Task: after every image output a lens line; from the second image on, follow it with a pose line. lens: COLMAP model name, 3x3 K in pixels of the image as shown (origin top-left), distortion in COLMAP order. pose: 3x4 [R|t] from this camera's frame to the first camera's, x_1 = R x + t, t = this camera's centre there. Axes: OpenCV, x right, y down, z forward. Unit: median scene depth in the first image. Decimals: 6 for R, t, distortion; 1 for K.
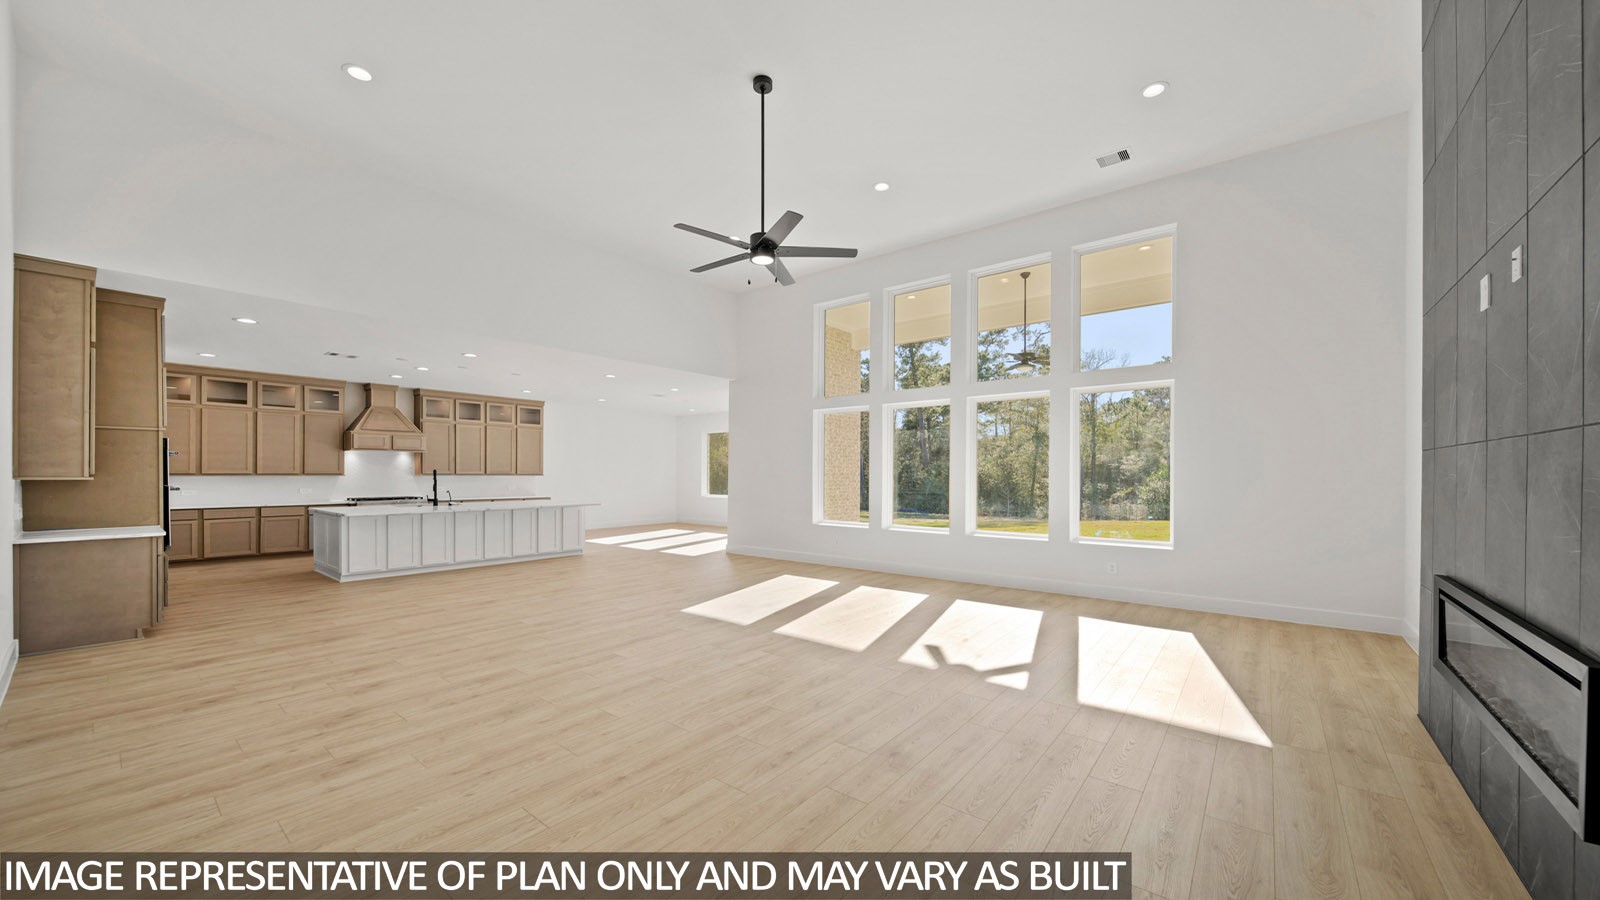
lens RADIAL K [[574.7, 0, 813.2], [0, 574.7, 472.3], [0, 0, 1]] dist [-0.000602, -0.000046]
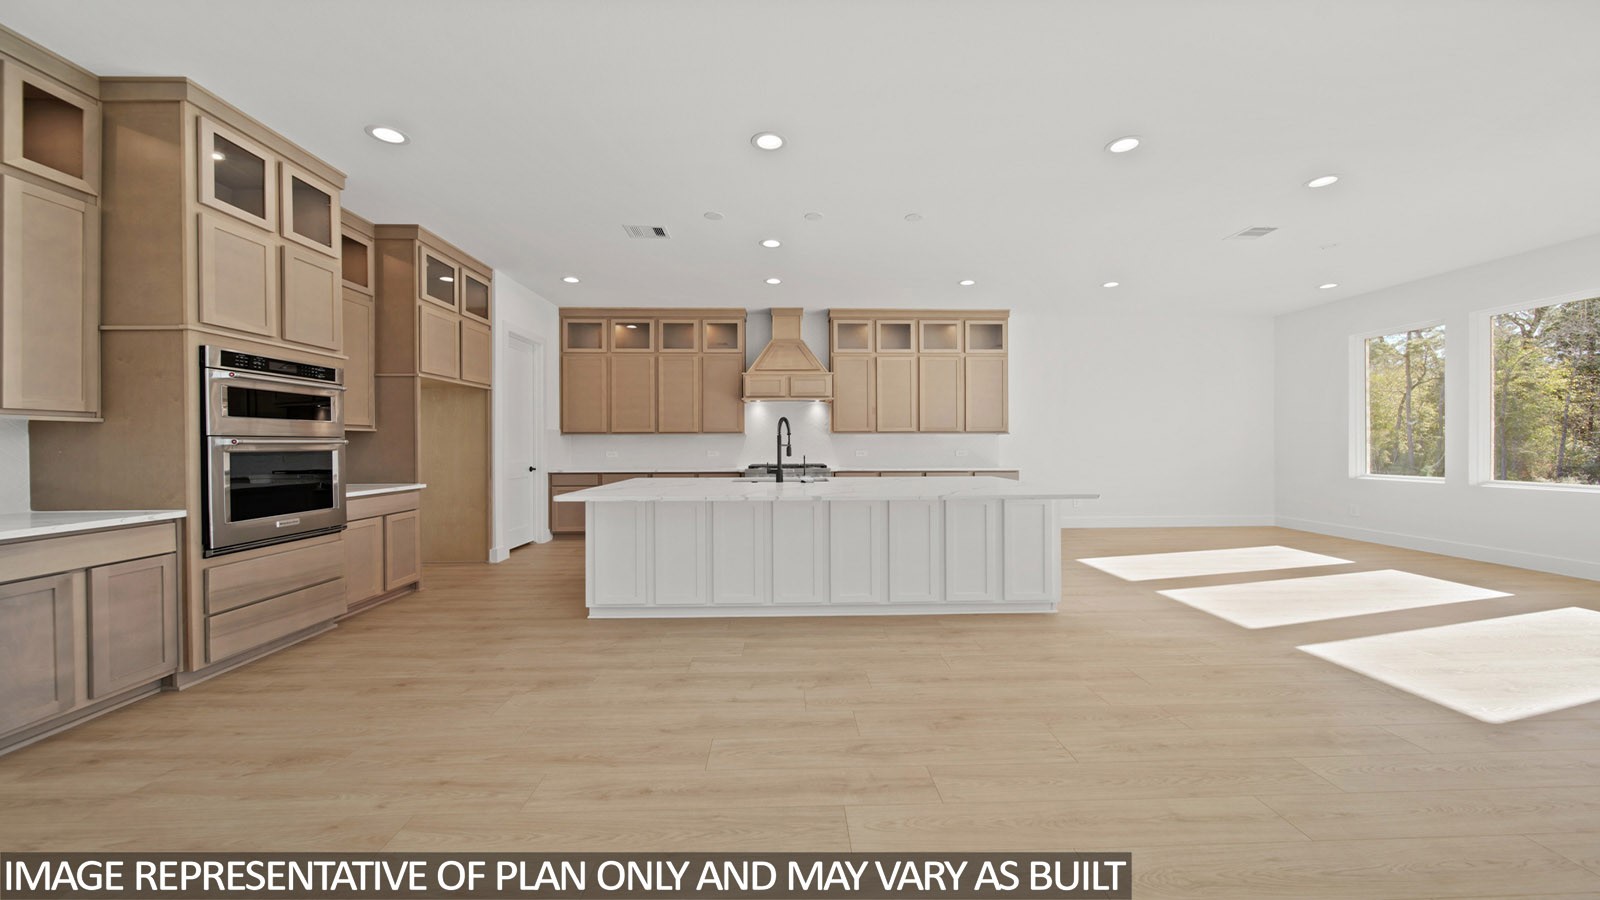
lens RADIAL K [[569.0, 0, 798.1], [0, 569.0, 444.4], [0, 0, 1]] dist [0.000119, 0.000002]
pose [[0.640825, -0.004089, -0.767676, -0.180808], [0.007307, 0.999973, 0.000772, 0.017274], [0.767652, -0.006104, 0.640838, 0.525699]]
